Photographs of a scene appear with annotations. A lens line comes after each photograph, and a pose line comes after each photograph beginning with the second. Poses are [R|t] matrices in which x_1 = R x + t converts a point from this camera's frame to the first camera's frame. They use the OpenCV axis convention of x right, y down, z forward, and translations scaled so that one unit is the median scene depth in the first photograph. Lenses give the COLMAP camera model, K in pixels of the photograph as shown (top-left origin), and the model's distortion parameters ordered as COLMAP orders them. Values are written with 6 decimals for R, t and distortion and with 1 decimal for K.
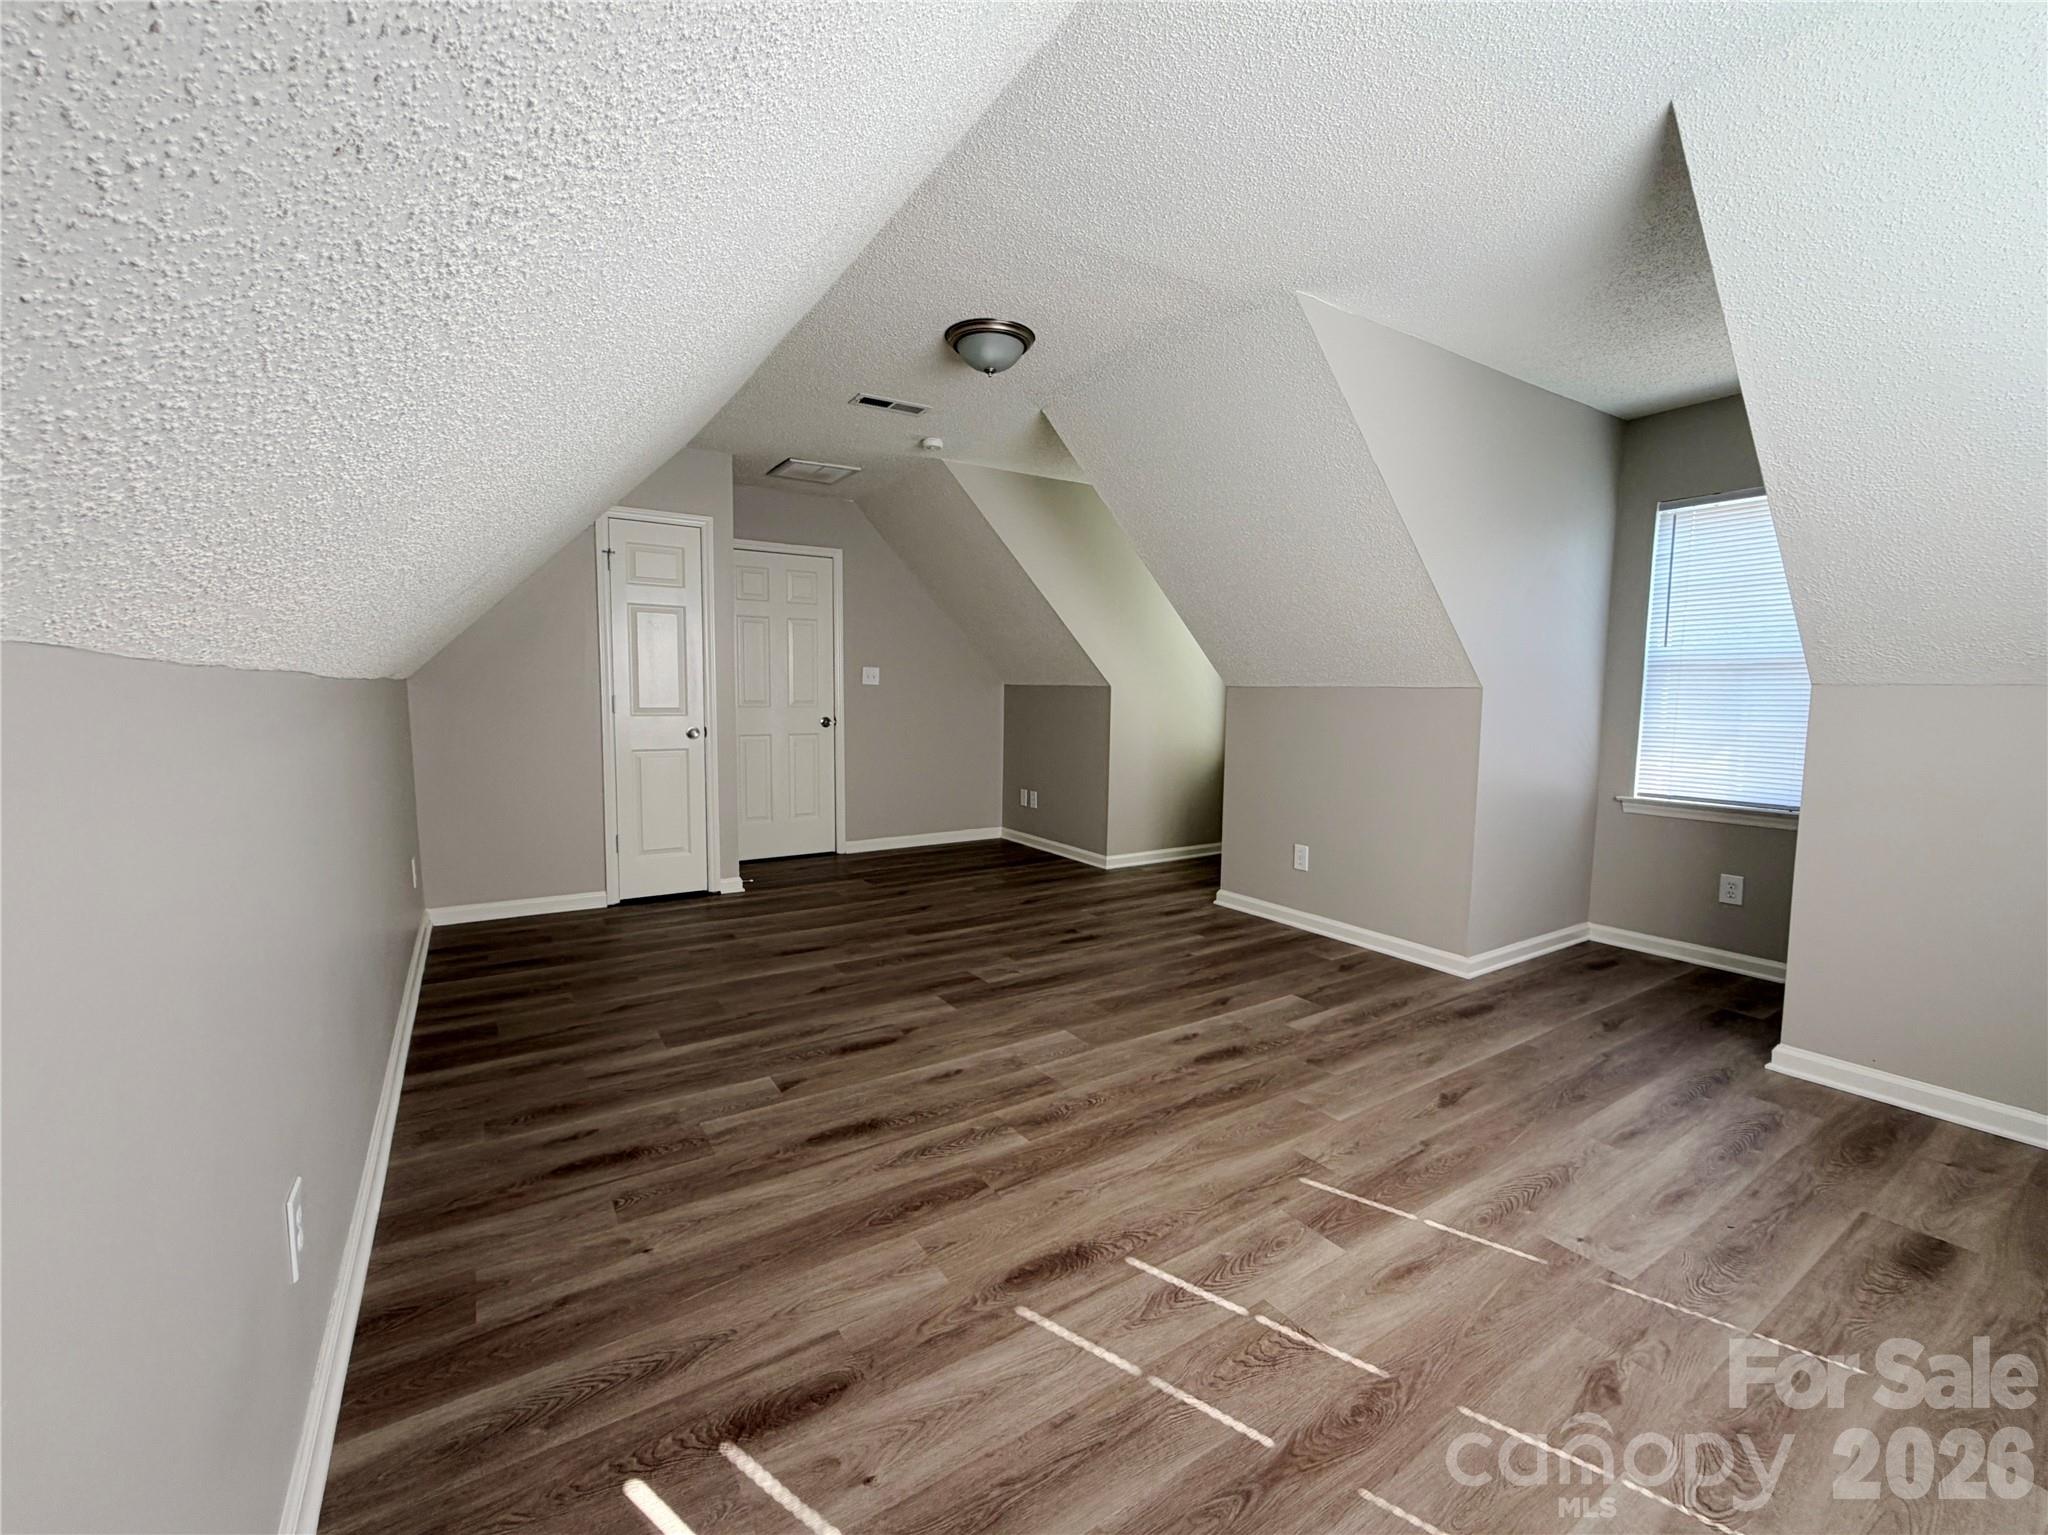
lens RADIAL K [[820.1, 0, 1019.4], [0, 820.1, 765.4], [0, 0, 1]] dist [0.000186, 0.000051]
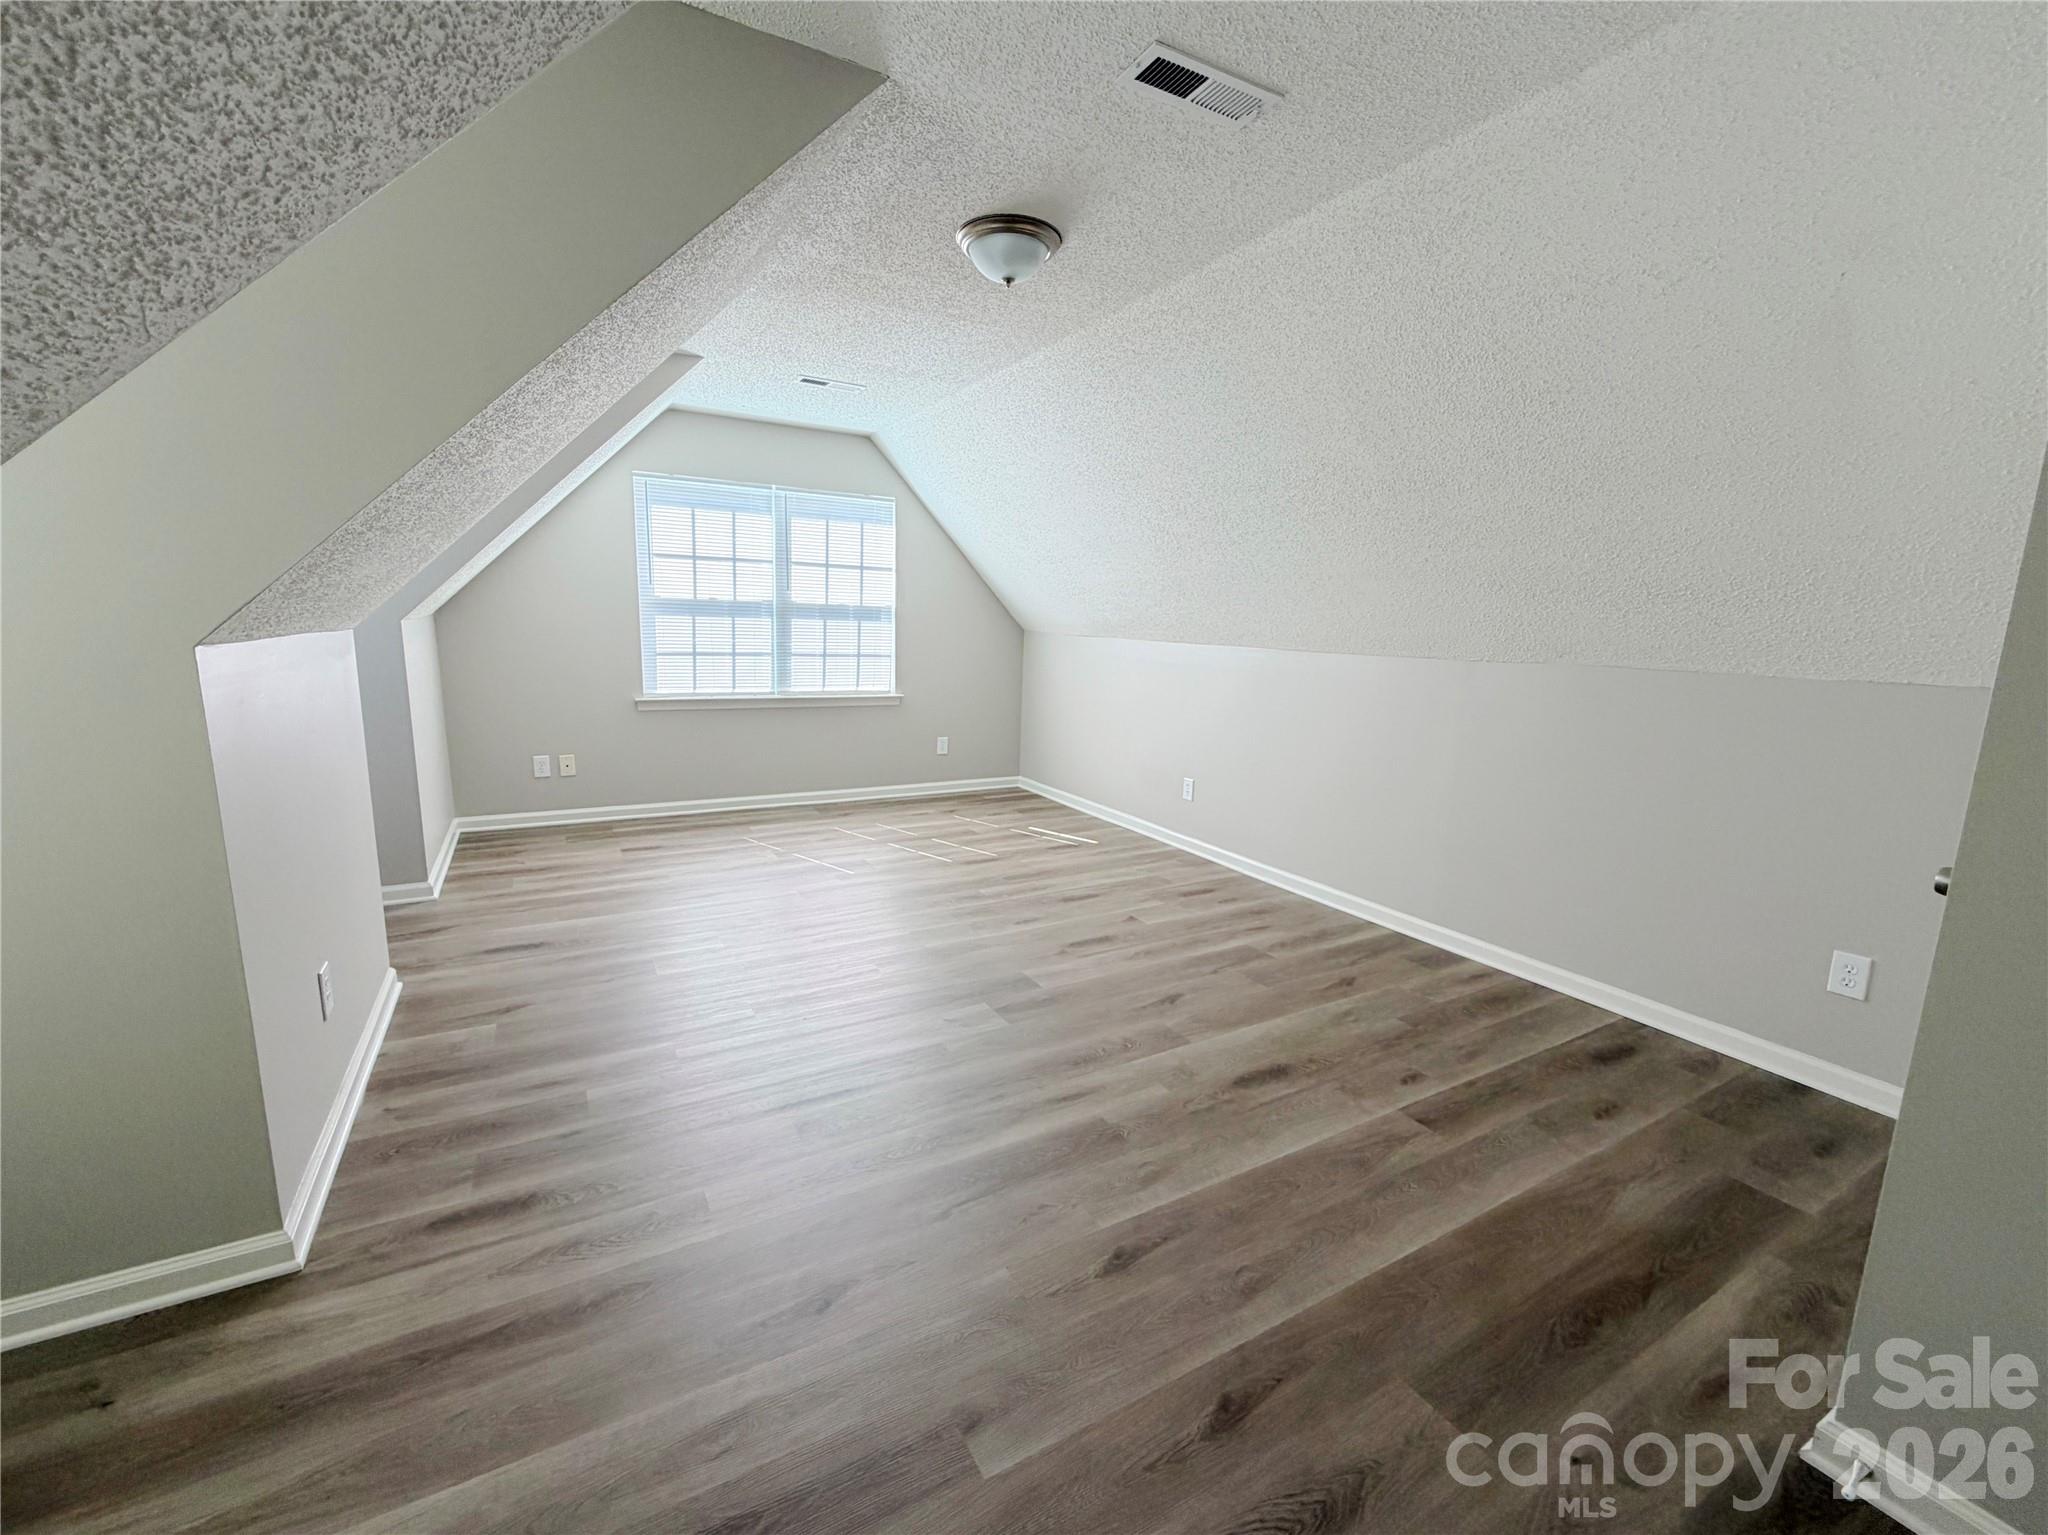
lens RADIAL K [[820.1, 0, 1019.4], [0, 820.1, 765.4], [0, 0, 1]] dist [0.000186, 0.000051]
pose [[-0.997506, -0.049729, 0.050082, -0.140652], [-0.034890, 0.964280, 0.262579, -0.266772], [-0.061350, 0.260177, -0.963610, 2.390453]]
